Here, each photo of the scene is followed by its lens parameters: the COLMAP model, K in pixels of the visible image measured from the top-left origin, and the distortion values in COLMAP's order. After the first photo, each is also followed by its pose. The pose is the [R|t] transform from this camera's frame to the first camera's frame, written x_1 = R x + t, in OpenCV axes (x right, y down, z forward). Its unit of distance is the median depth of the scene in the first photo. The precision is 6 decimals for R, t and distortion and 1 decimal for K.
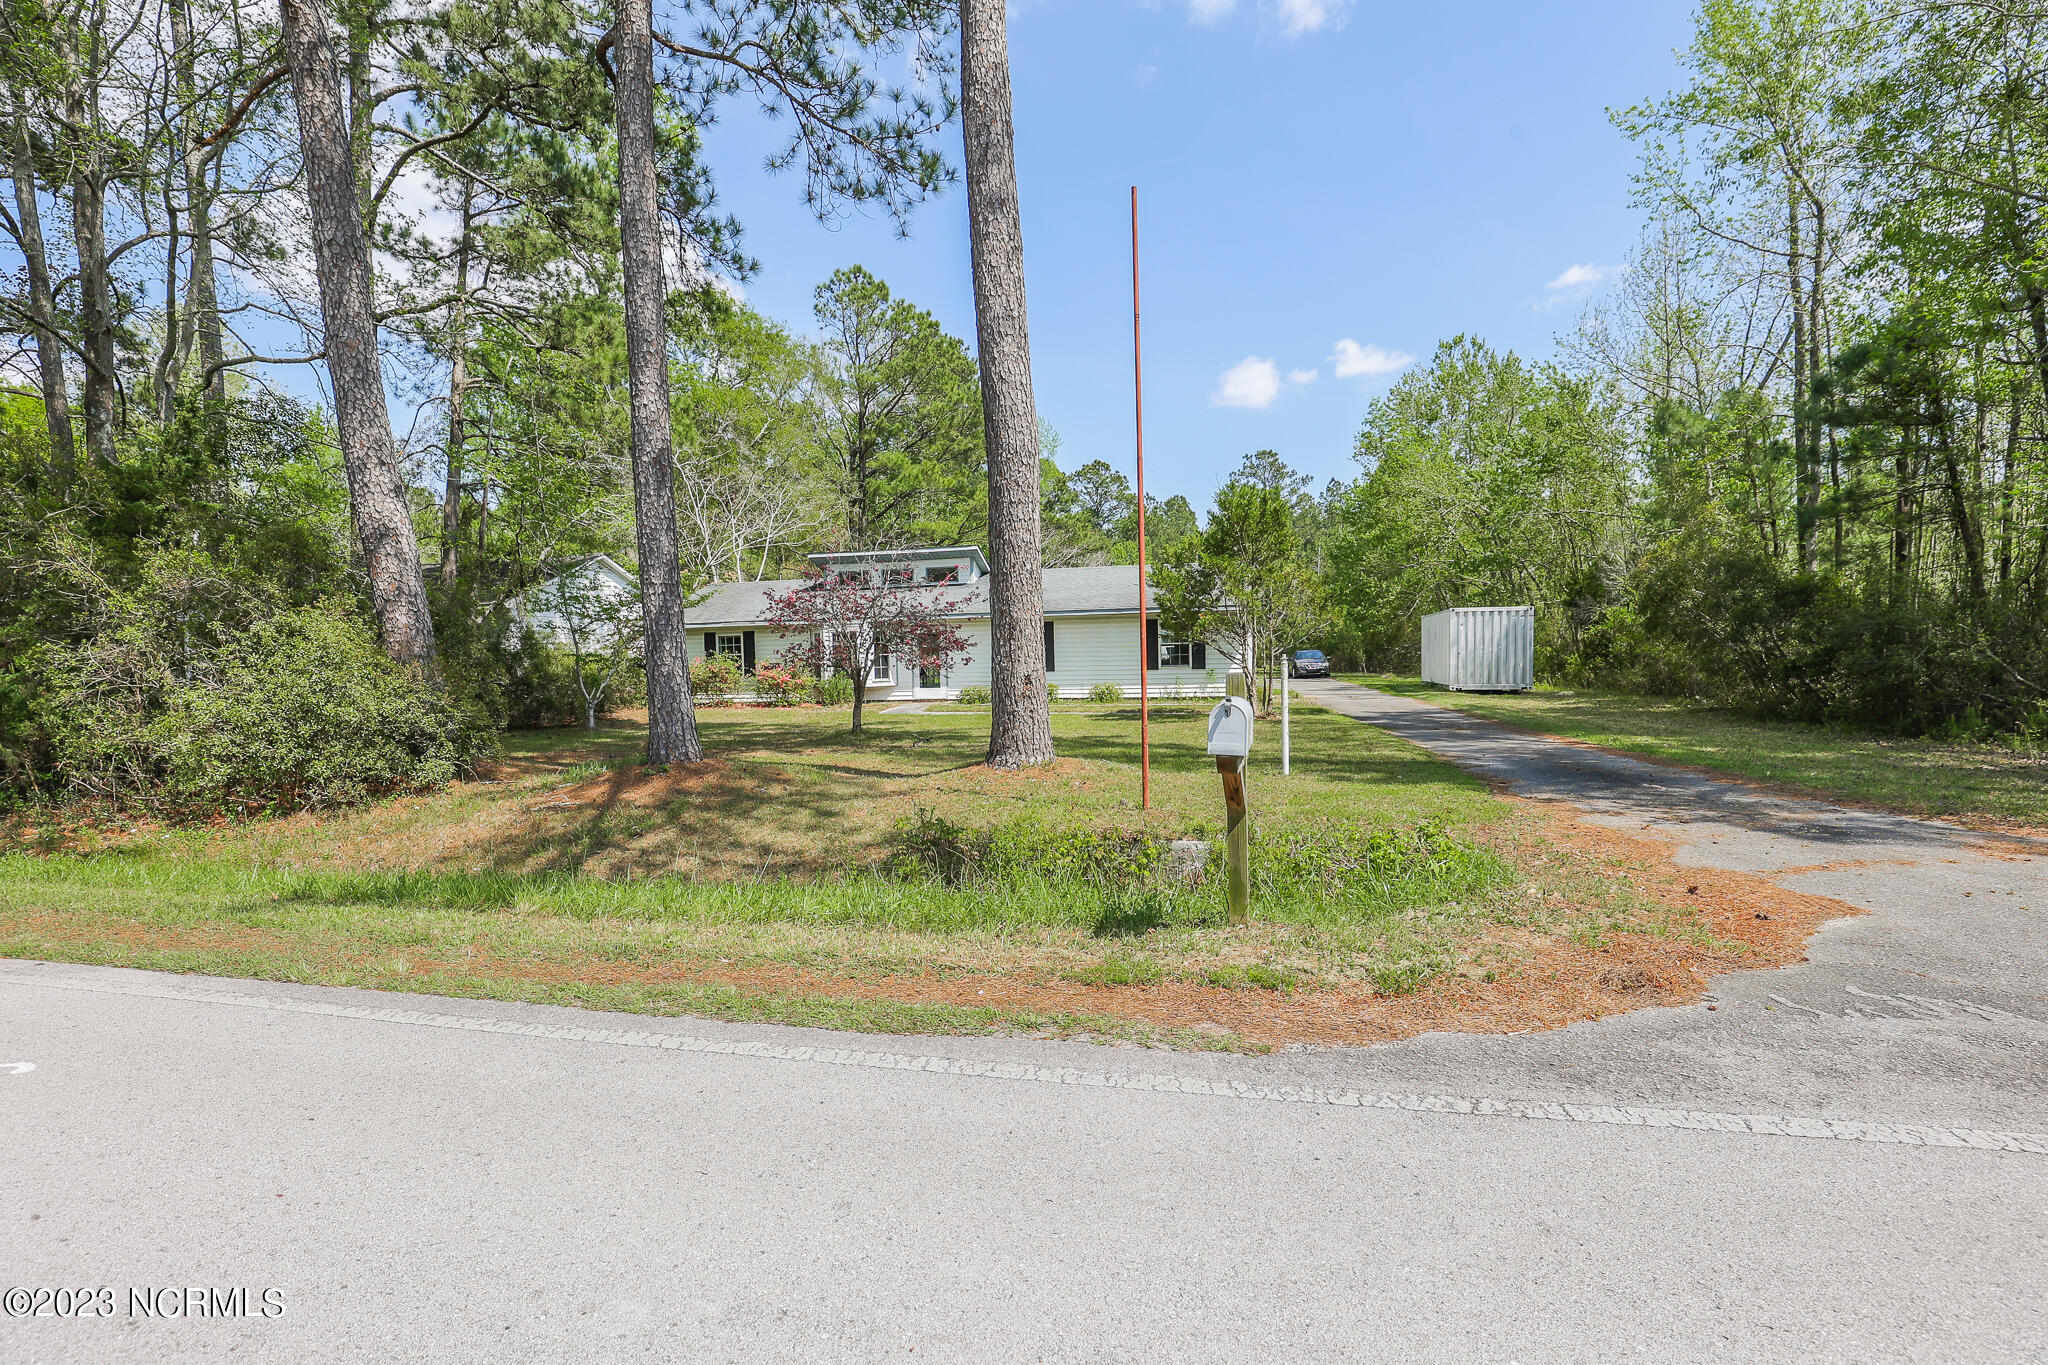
lens RADIAL K [[943.4, 0, 1043.1], [0, 943.4, 666.2], [0, 0, 1]] dist [-0.022405, 0.000068]
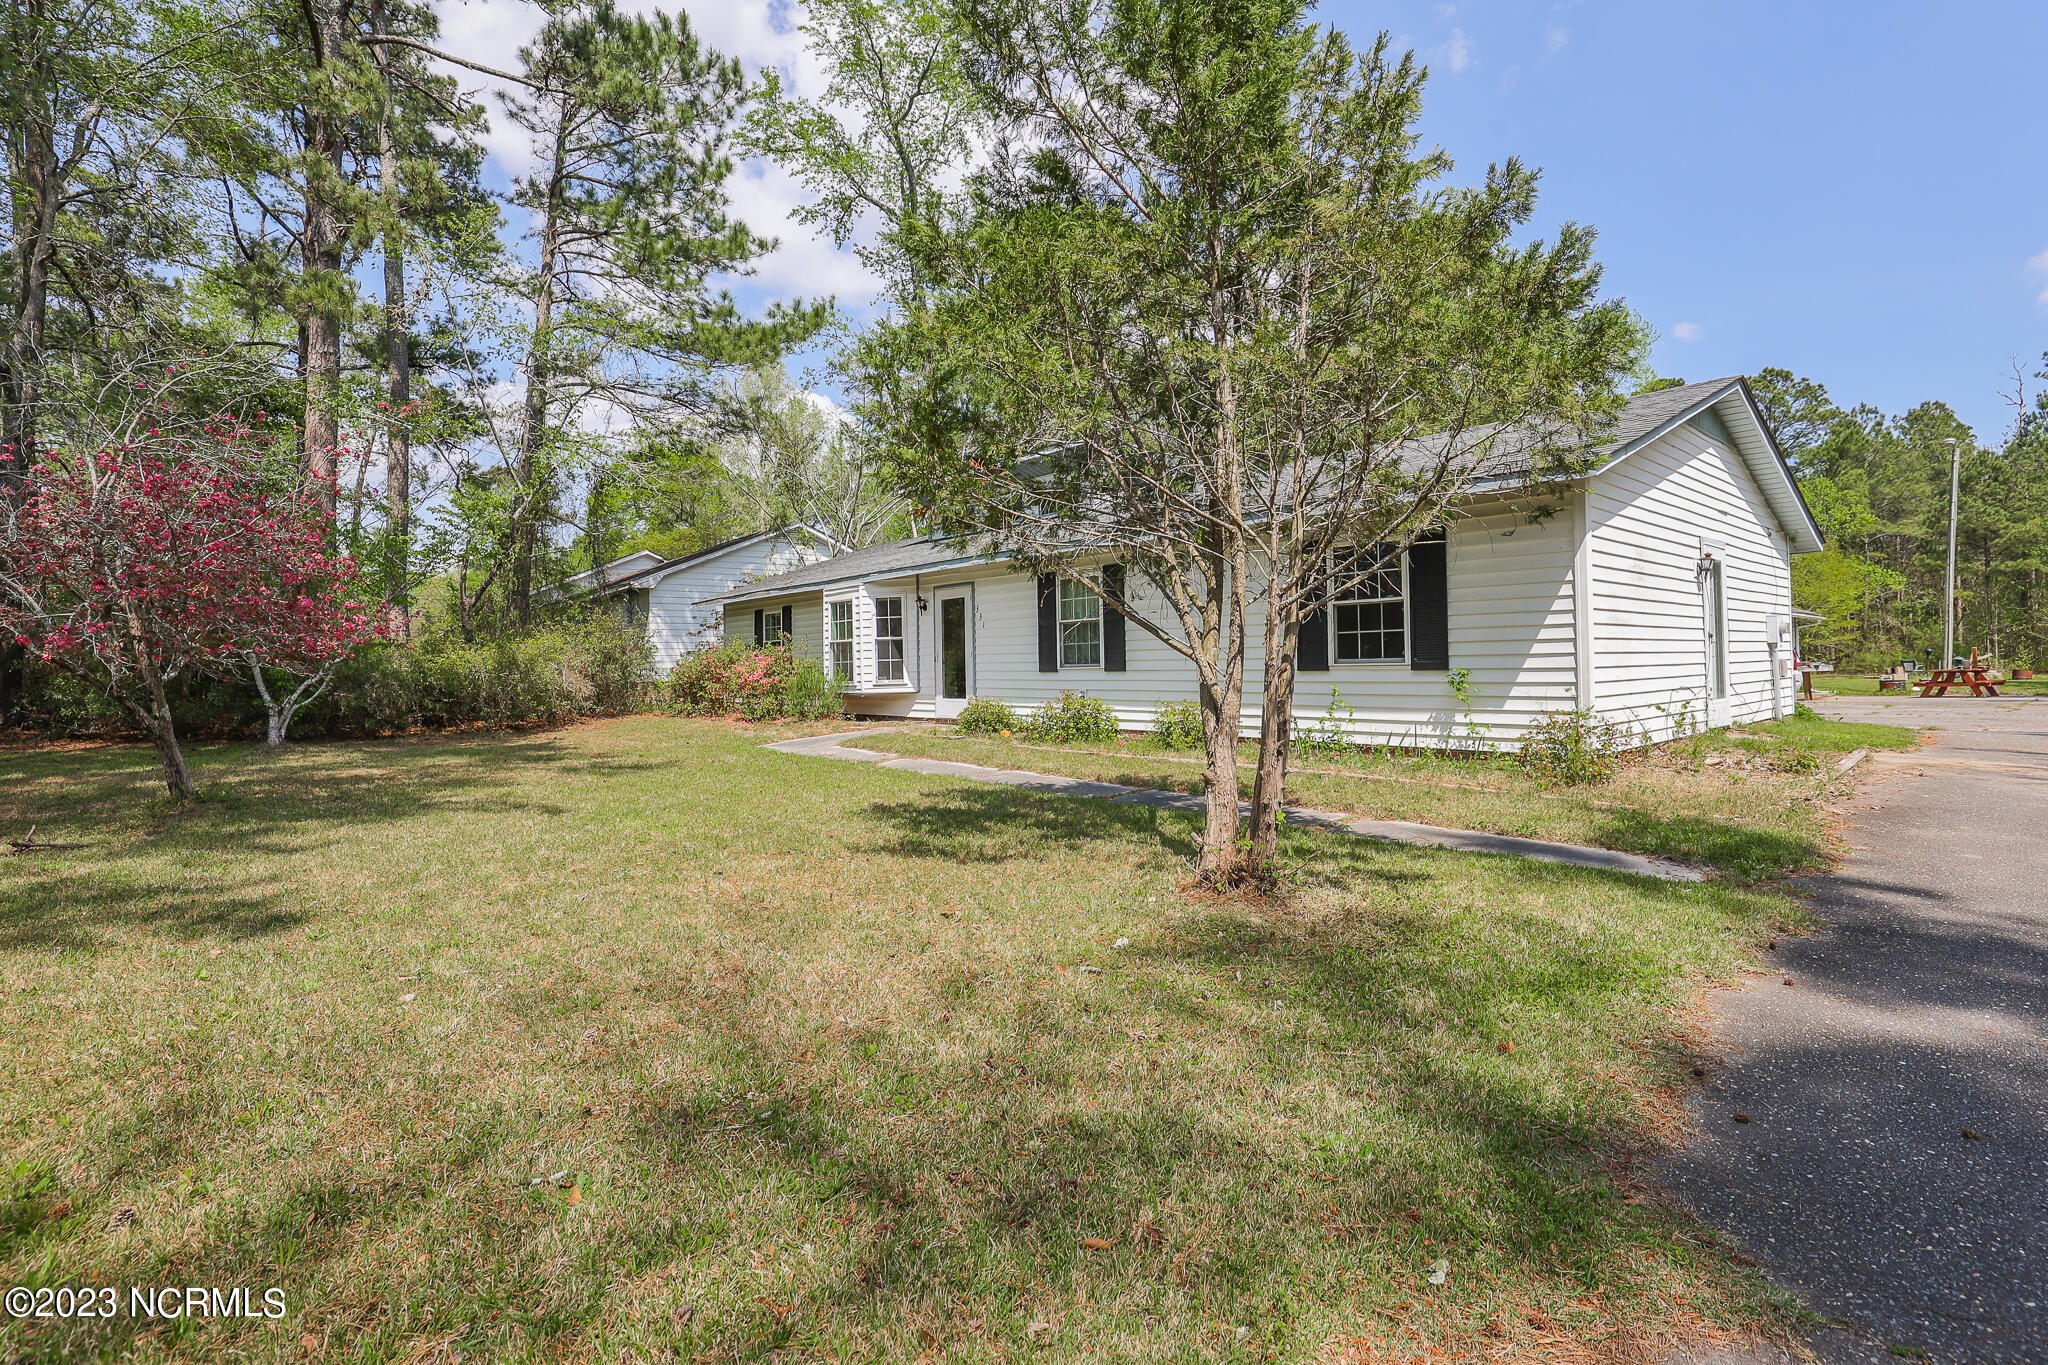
lens RADIAL K [[949.0, 0, 1023.5], [0, 949.0, 635.2], [0, 0, 1]] dist [-0.030625, 0.007164]
pose [[0.779327, -0.009188, -0.626550, 0.247131], [-0.010014, 0.999582, -0.027114, 0.000869], [0.626538, 0.027405, 0.778909, 0.569567]]
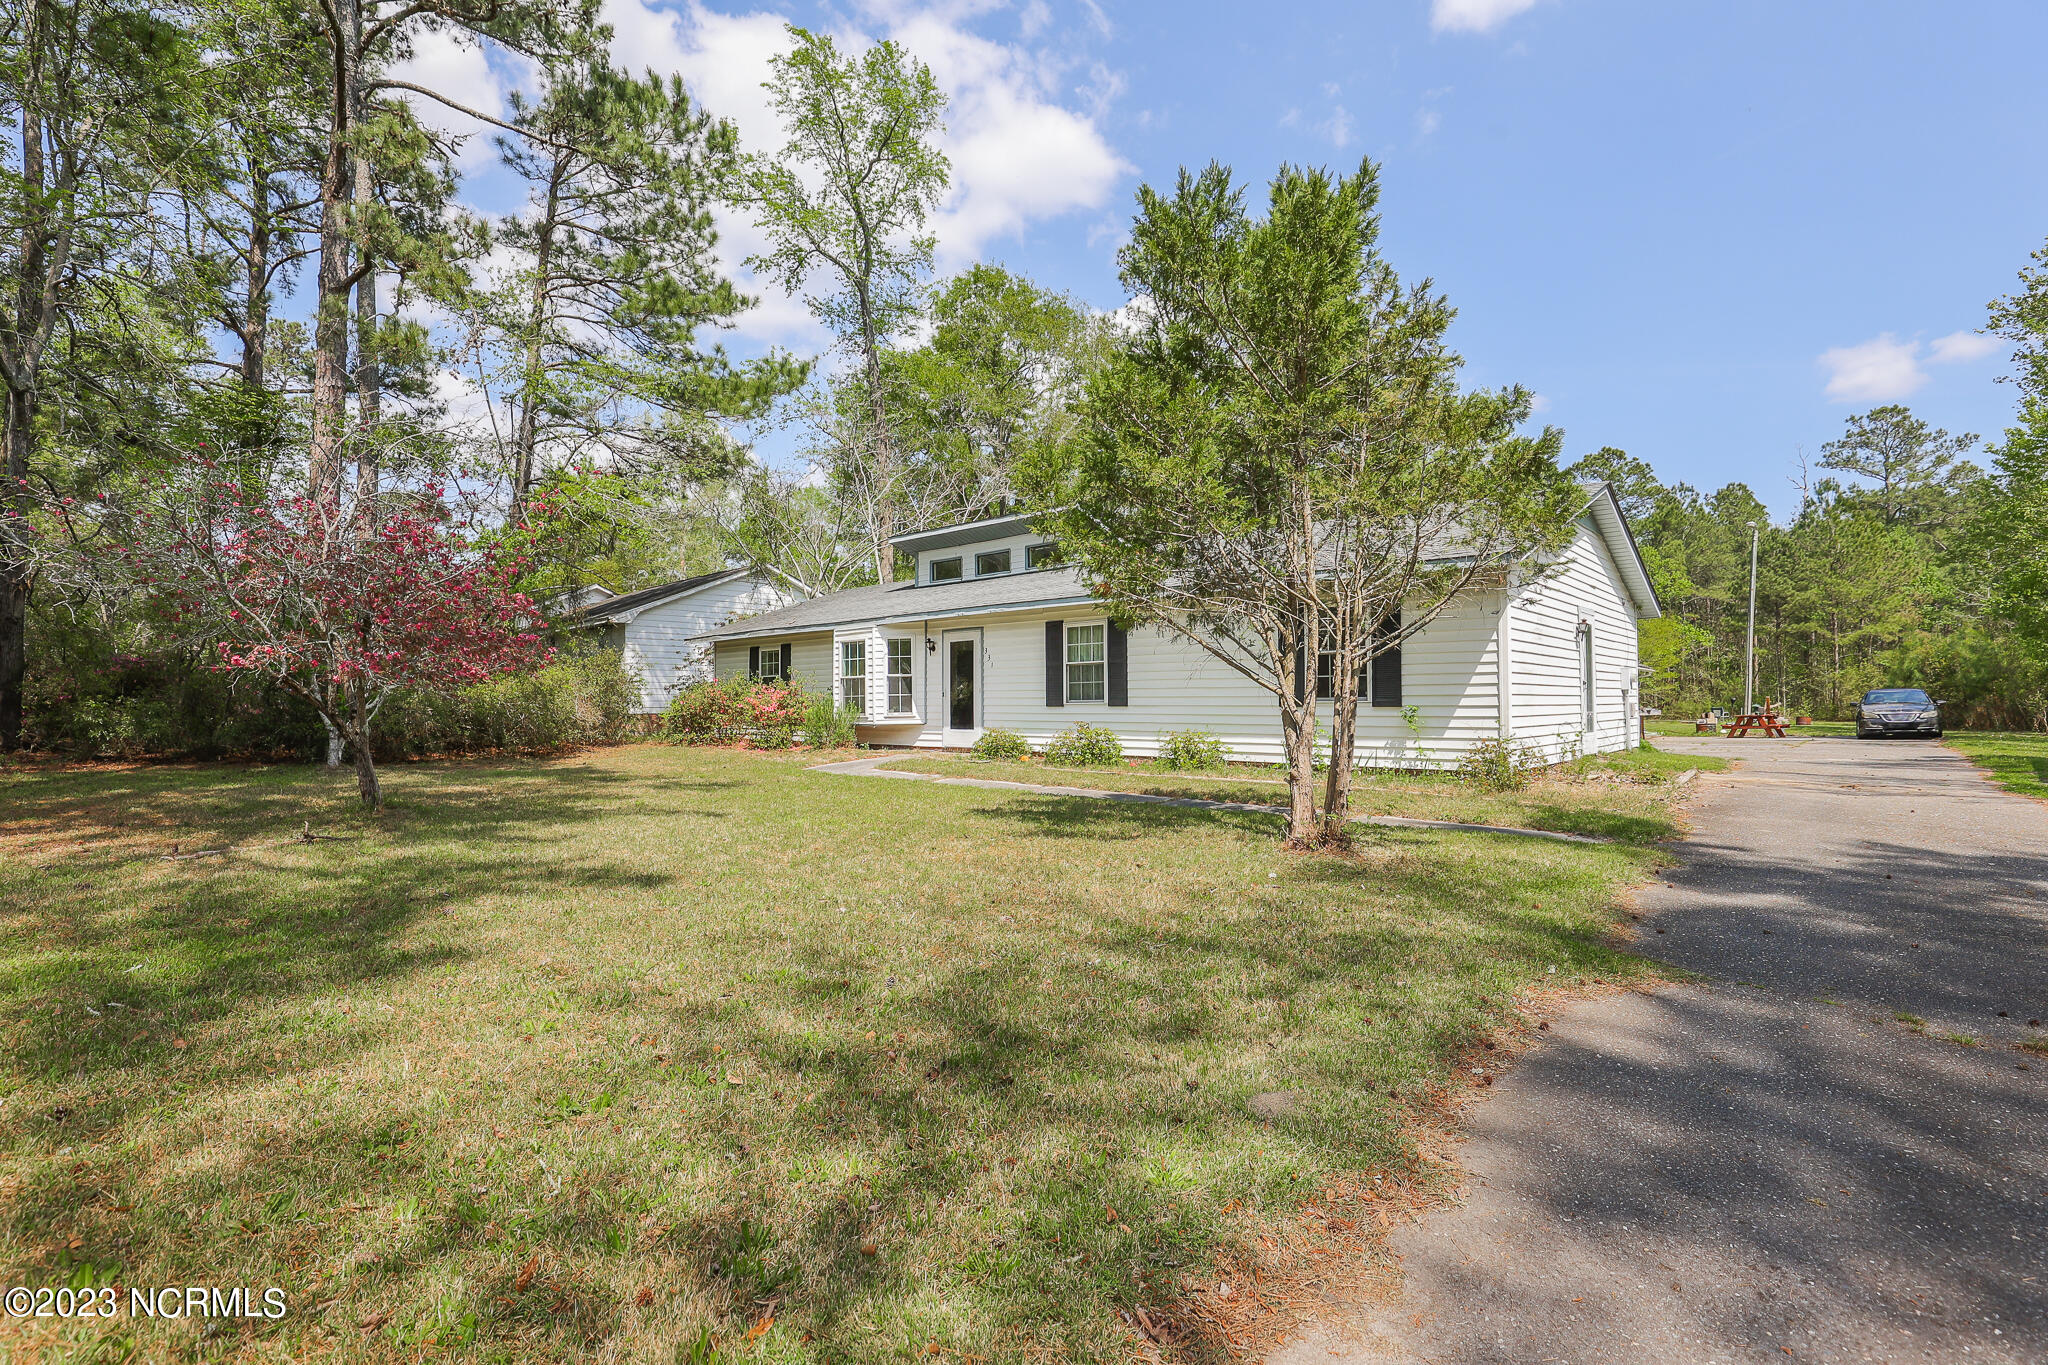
lens RADIAL K [[943.4, 0, 1043.1], [0, 943.4, 666.2], [0, 0, 1]] dist [-0.022405, 0.000068]
pose [[0.857787, -0.001591, -0.514003, 0.234920], [-0.021604, 0.999000, -0.039145, 0.004578], [0.513551, 0.044683, 0.856895, 0.472248]]
